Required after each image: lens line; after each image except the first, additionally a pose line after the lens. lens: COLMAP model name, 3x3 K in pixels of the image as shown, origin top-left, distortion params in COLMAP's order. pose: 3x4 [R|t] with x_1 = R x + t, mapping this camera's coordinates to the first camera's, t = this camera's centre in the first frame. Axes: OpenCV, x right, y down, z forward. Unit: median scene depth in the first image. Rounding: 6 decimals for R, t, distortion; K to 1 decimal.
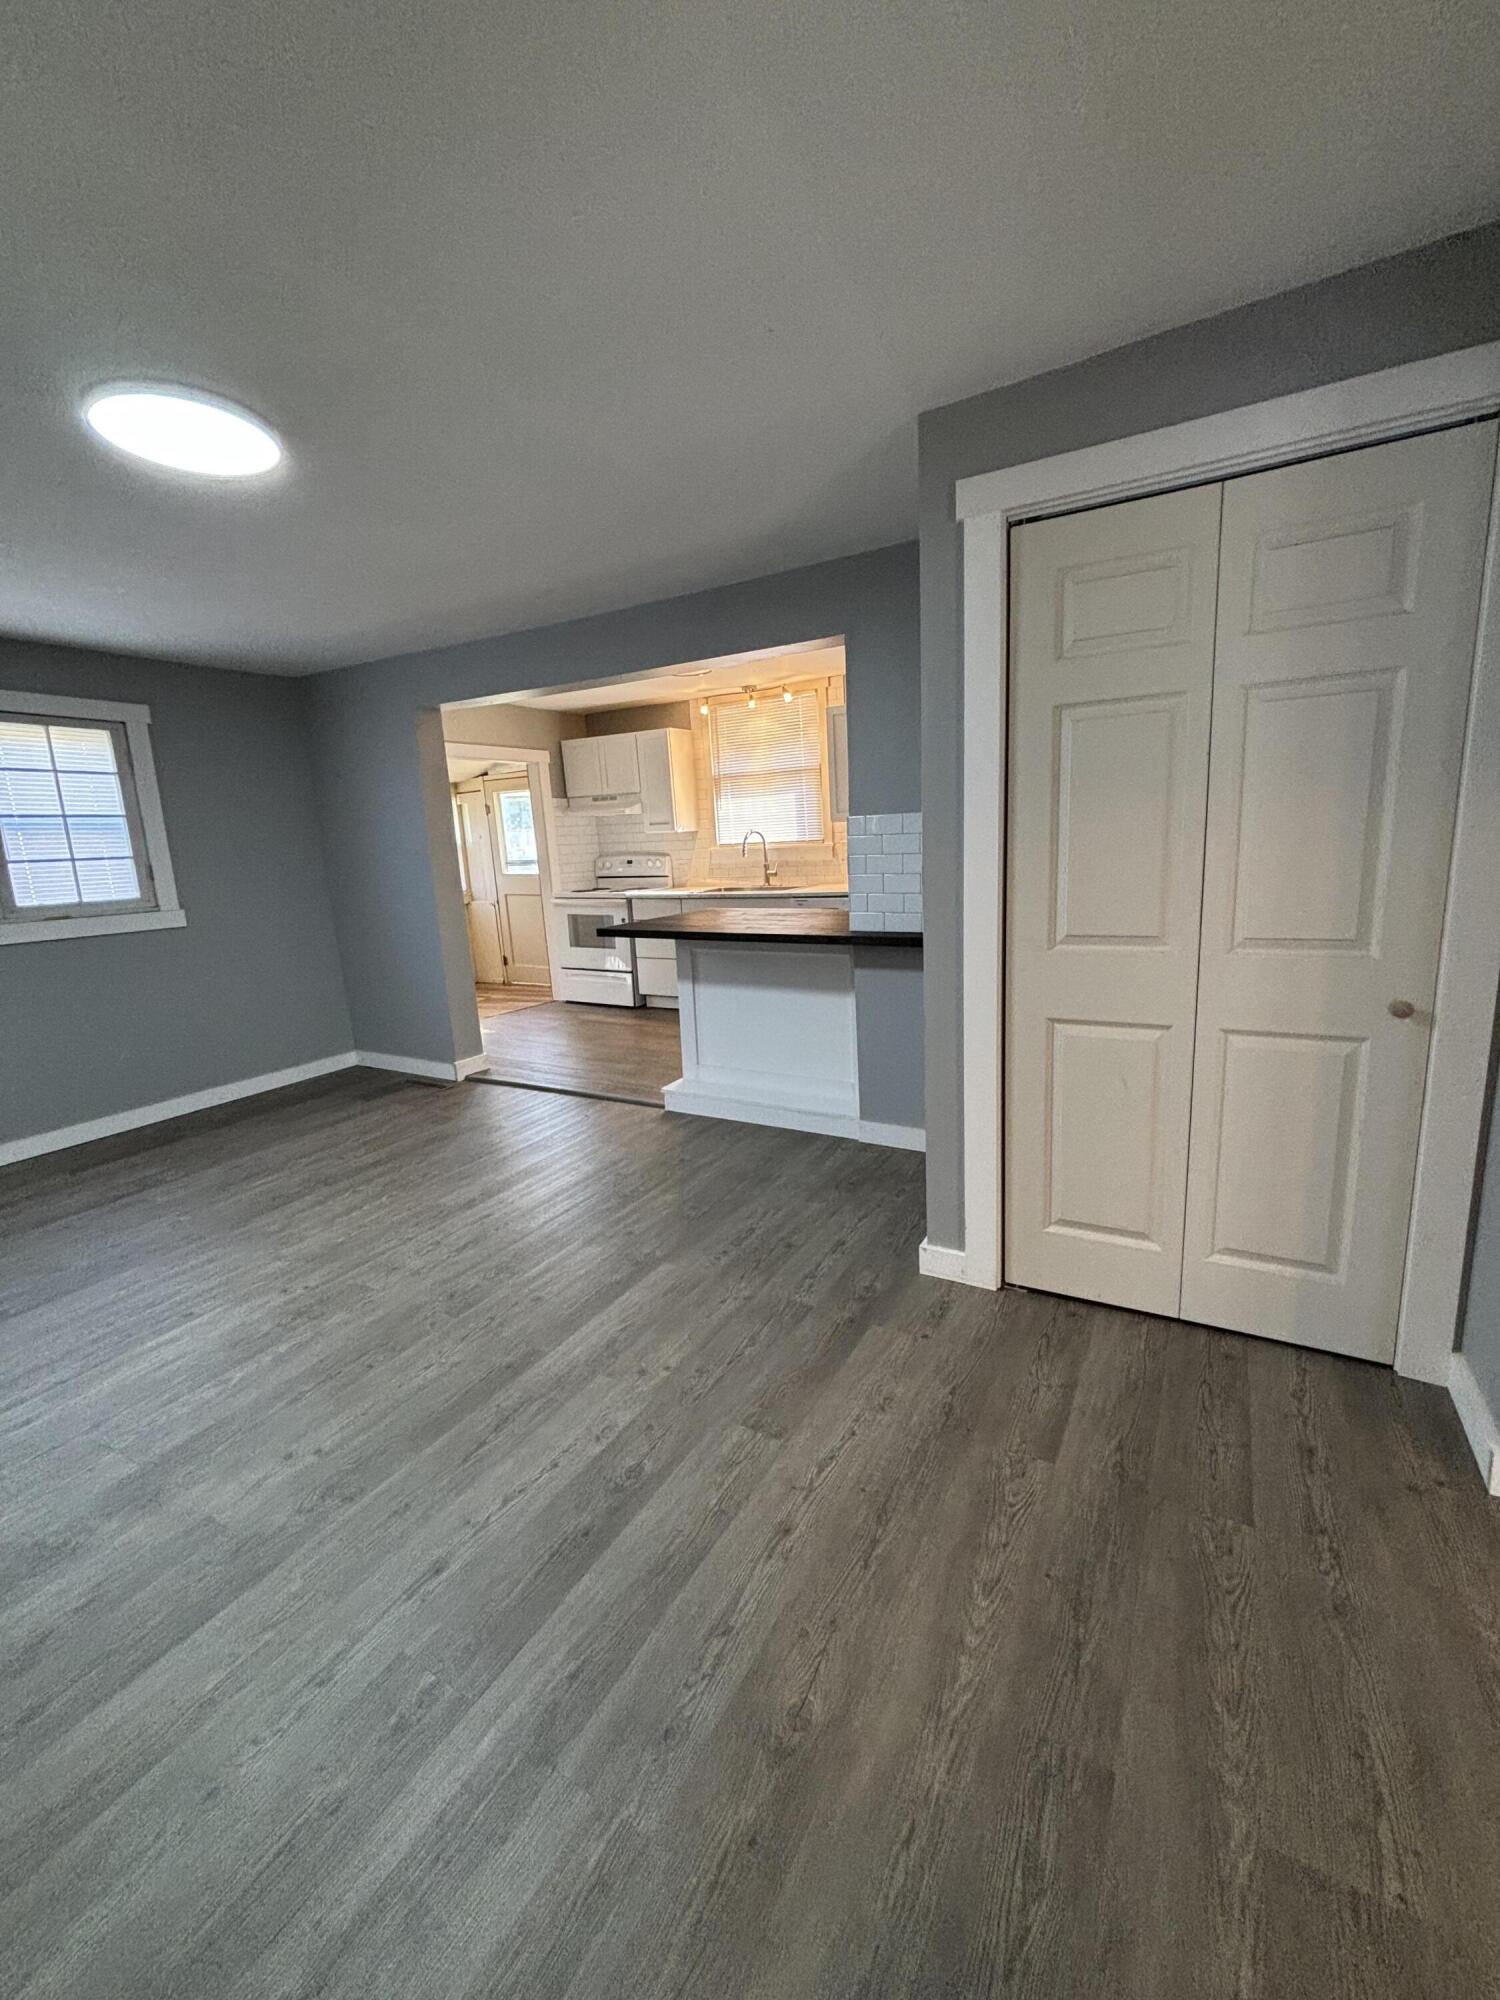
lens RADIAL K [[812.8, 0, 763.4], [0, 812.8, 999.6], [0, 0, 1]] dist [-0.004350, 0.002122]
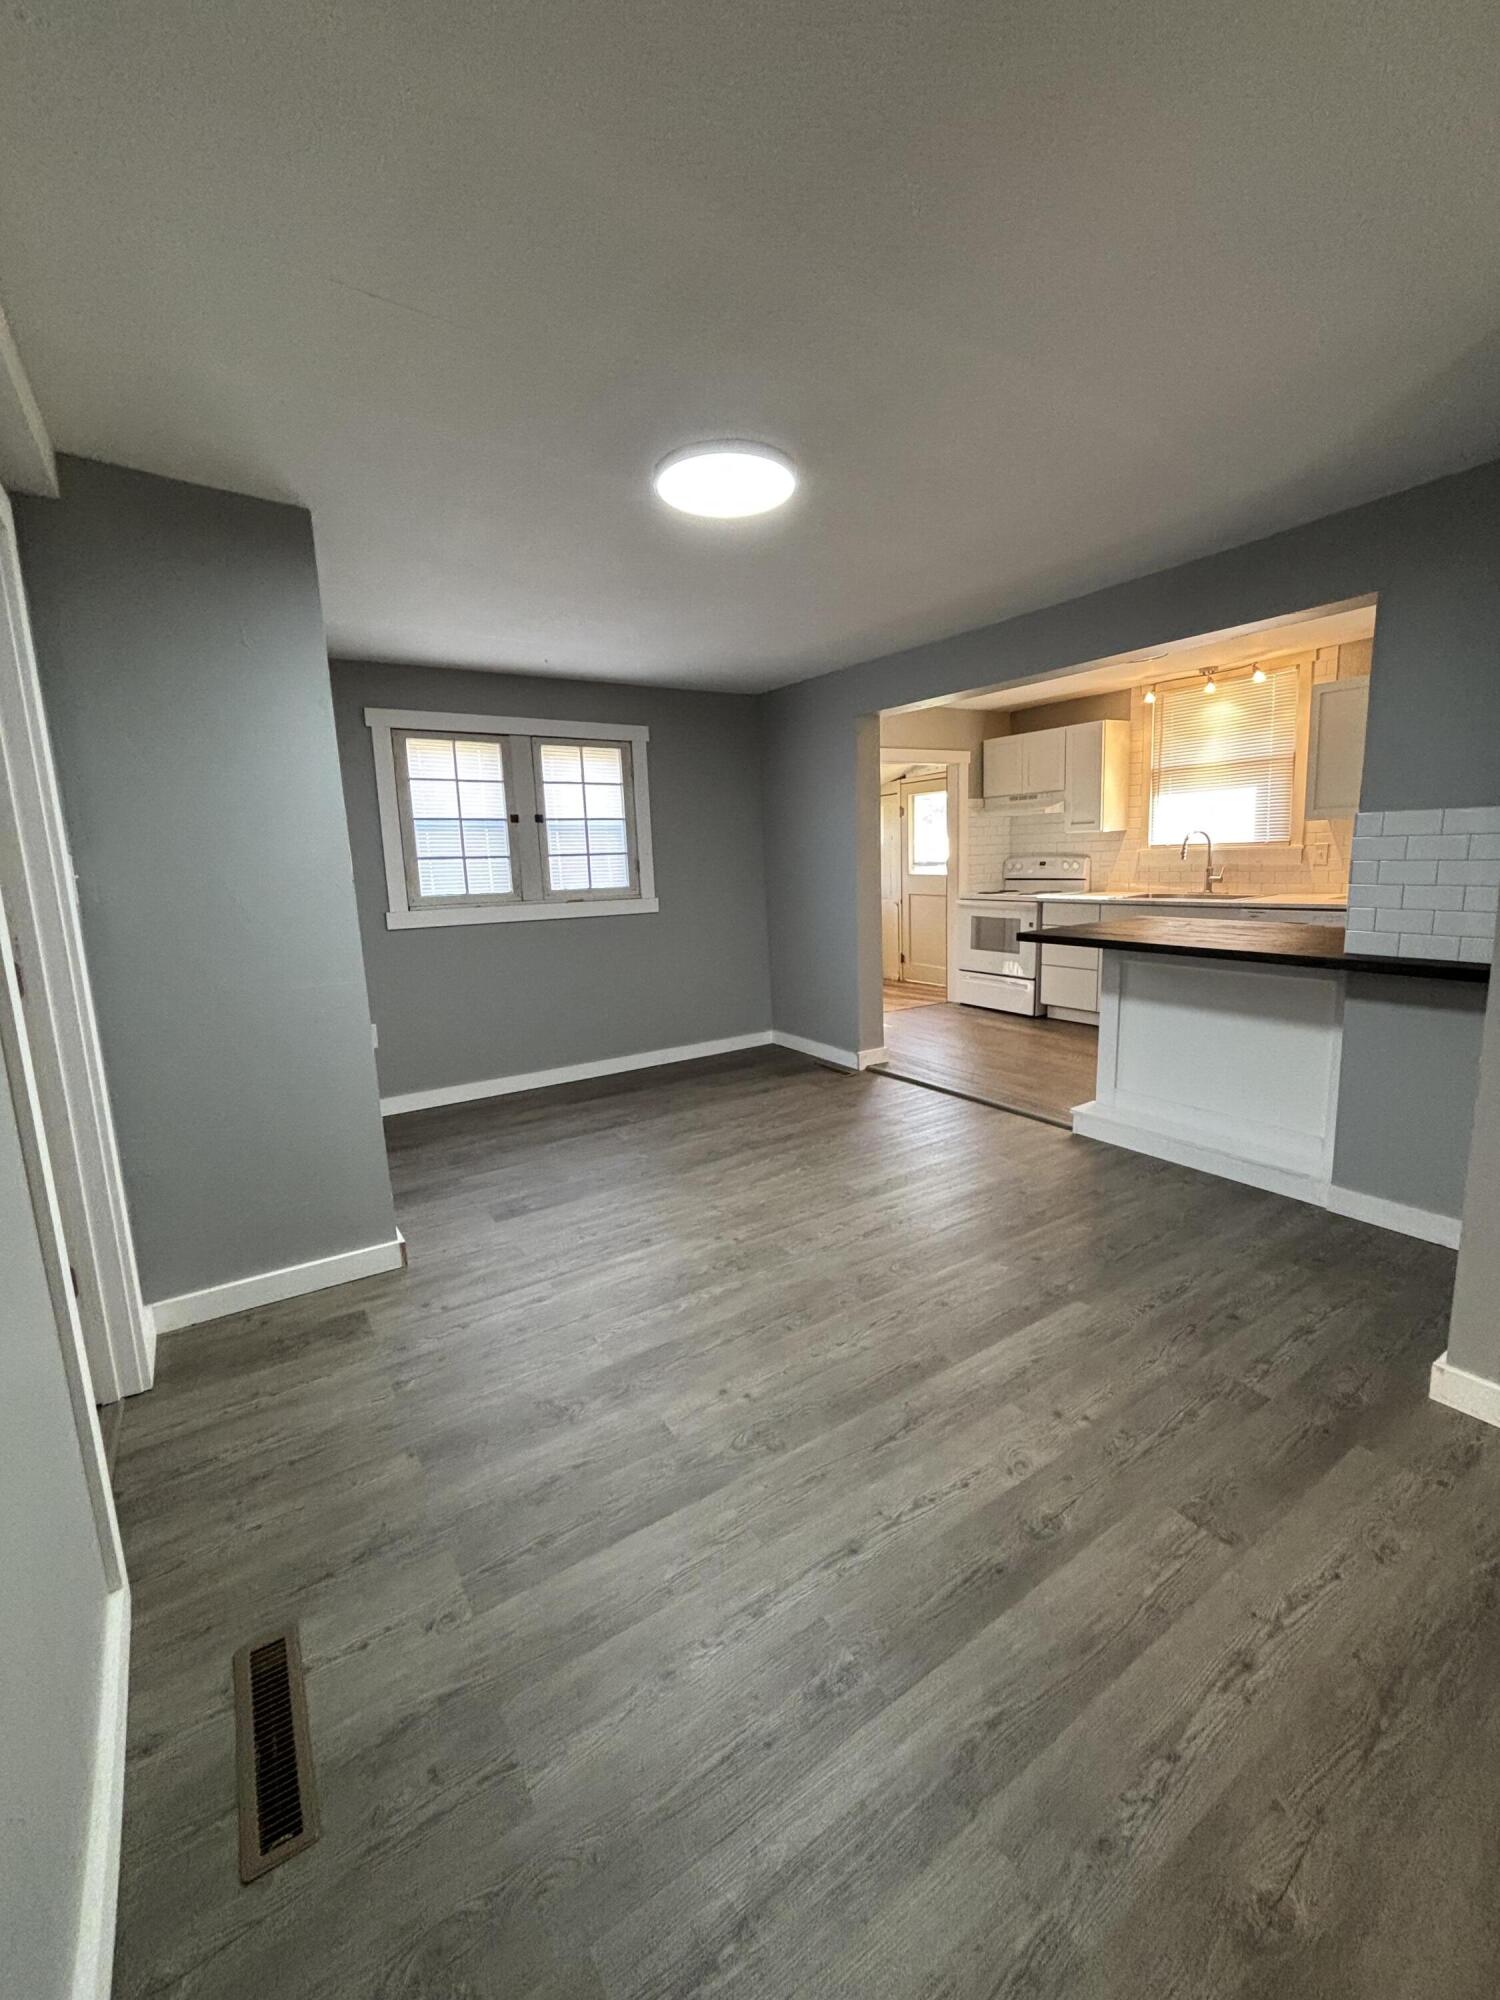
lens RADIAL K [[812.8, 0, 759.4], [0, 812.8, 999.7], [0, 0, 1]] dist [-0.004350, 0.002122]
pose [[0.891177, 0.092294, -0.444168, -0.055854], [-0.092659, 0.995478, 0.020940, -0.000589], [0.444092, 0.022495, 0.895699, 0.005172]]
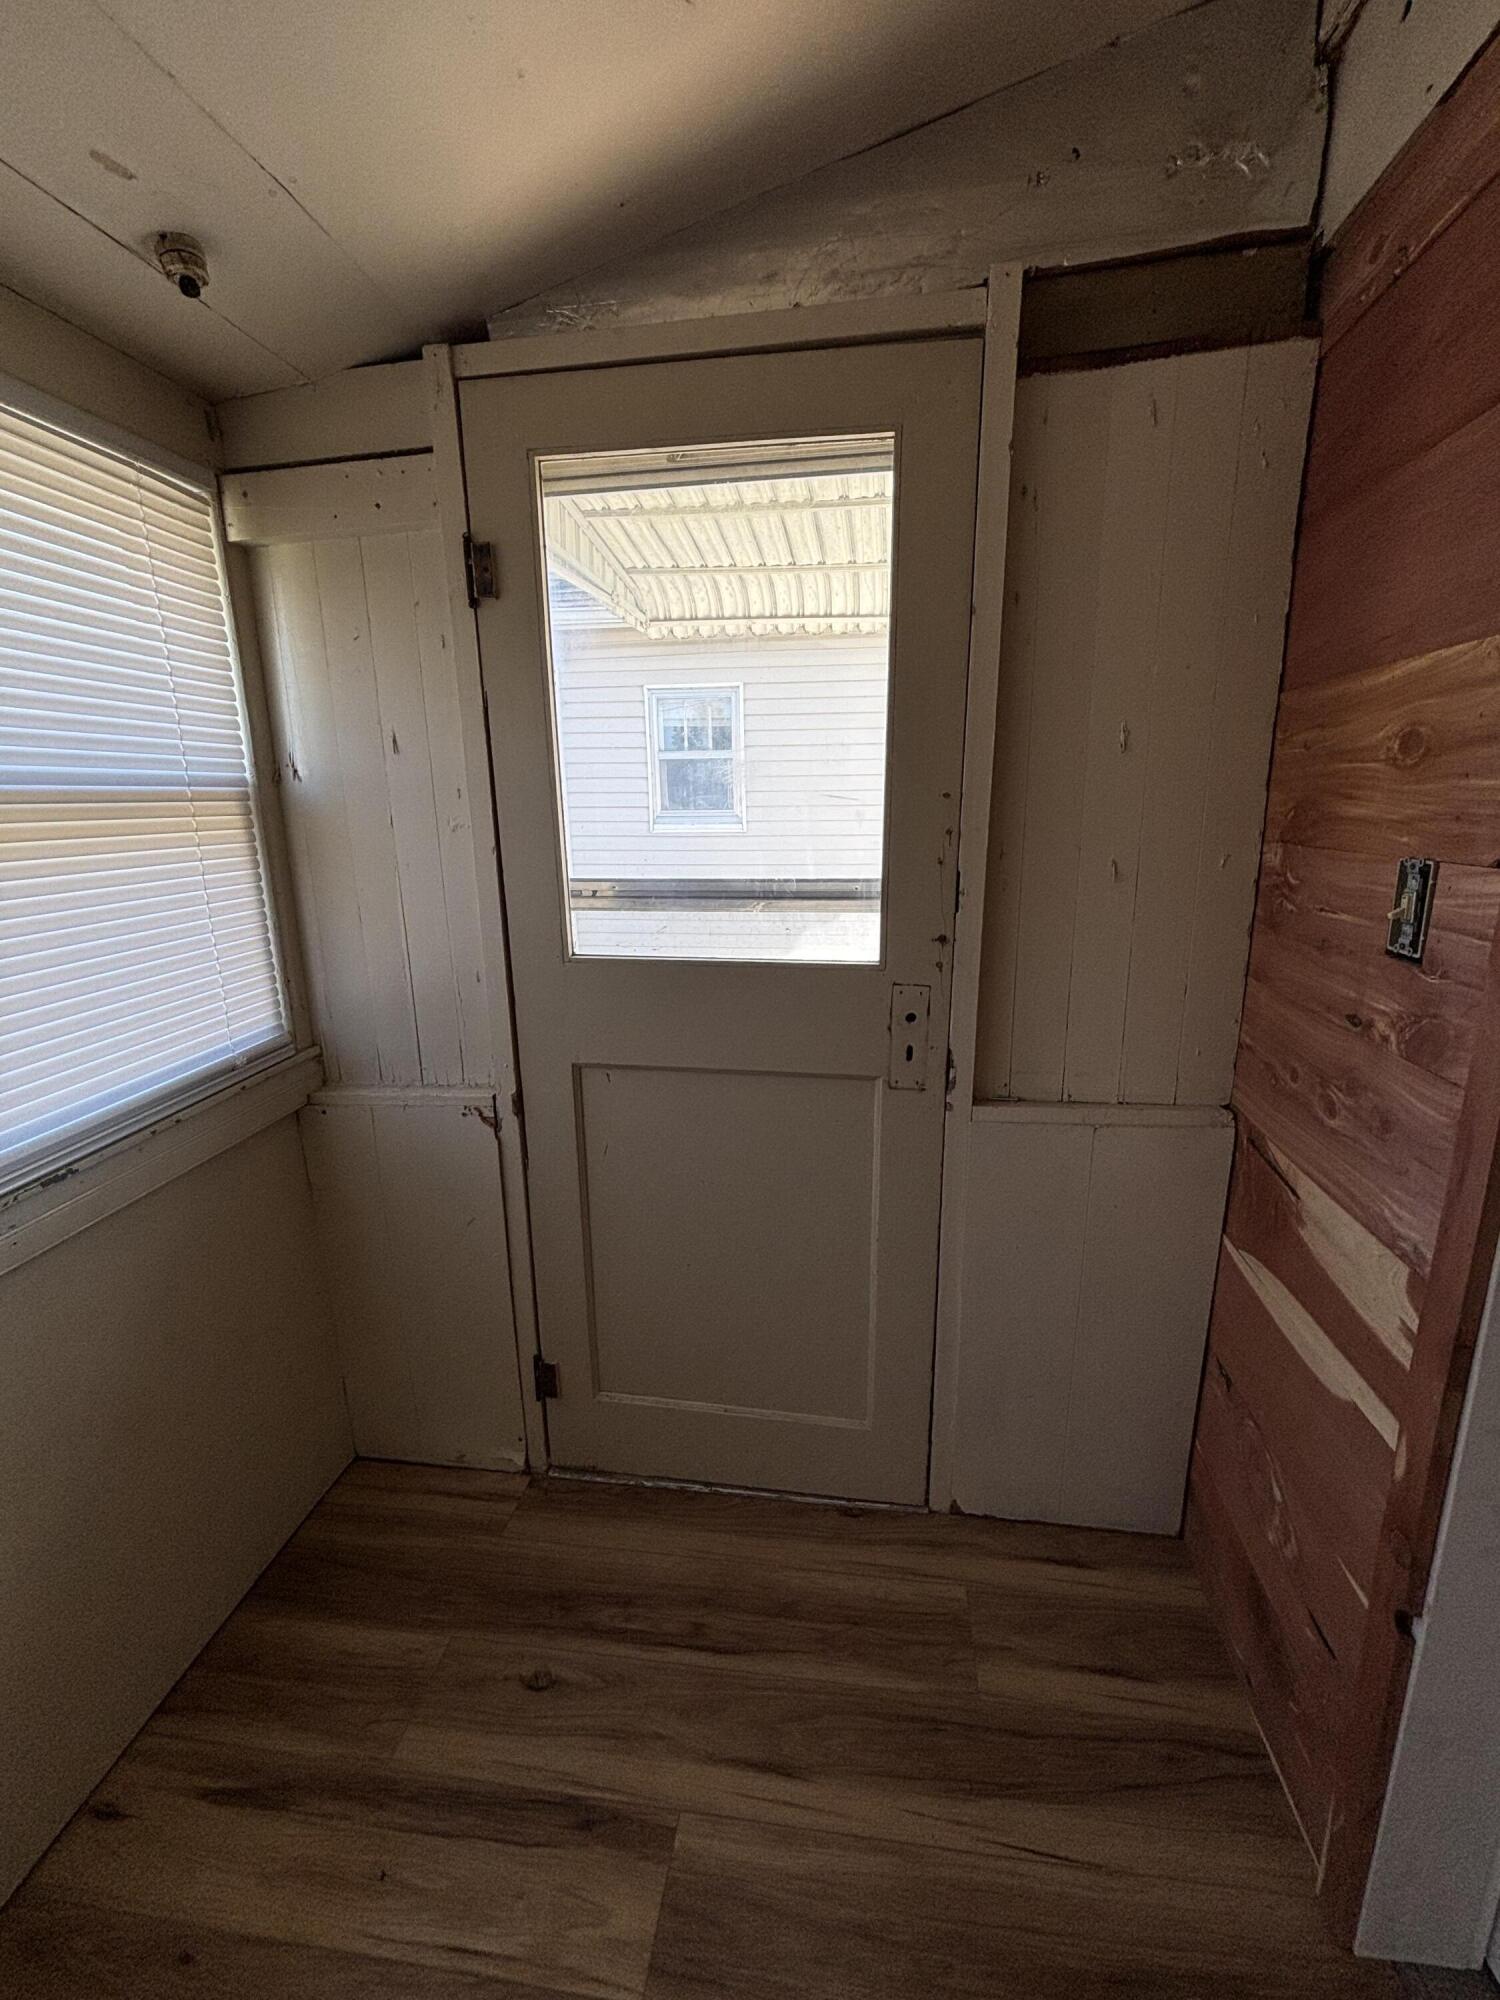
lens RADIAL K [[812.8, 0, 742.5], [0, 812.8, 986.2], [0, 0, 1]] dist [-0.004350, 0.002122]
pose [[0.928380, -0.057172, 0.367209, -1.041782], [0.049786, 0.998322, 0.029562, -0.448370], [-0.368283, -0.009163, 0.929669, 2.446112]]
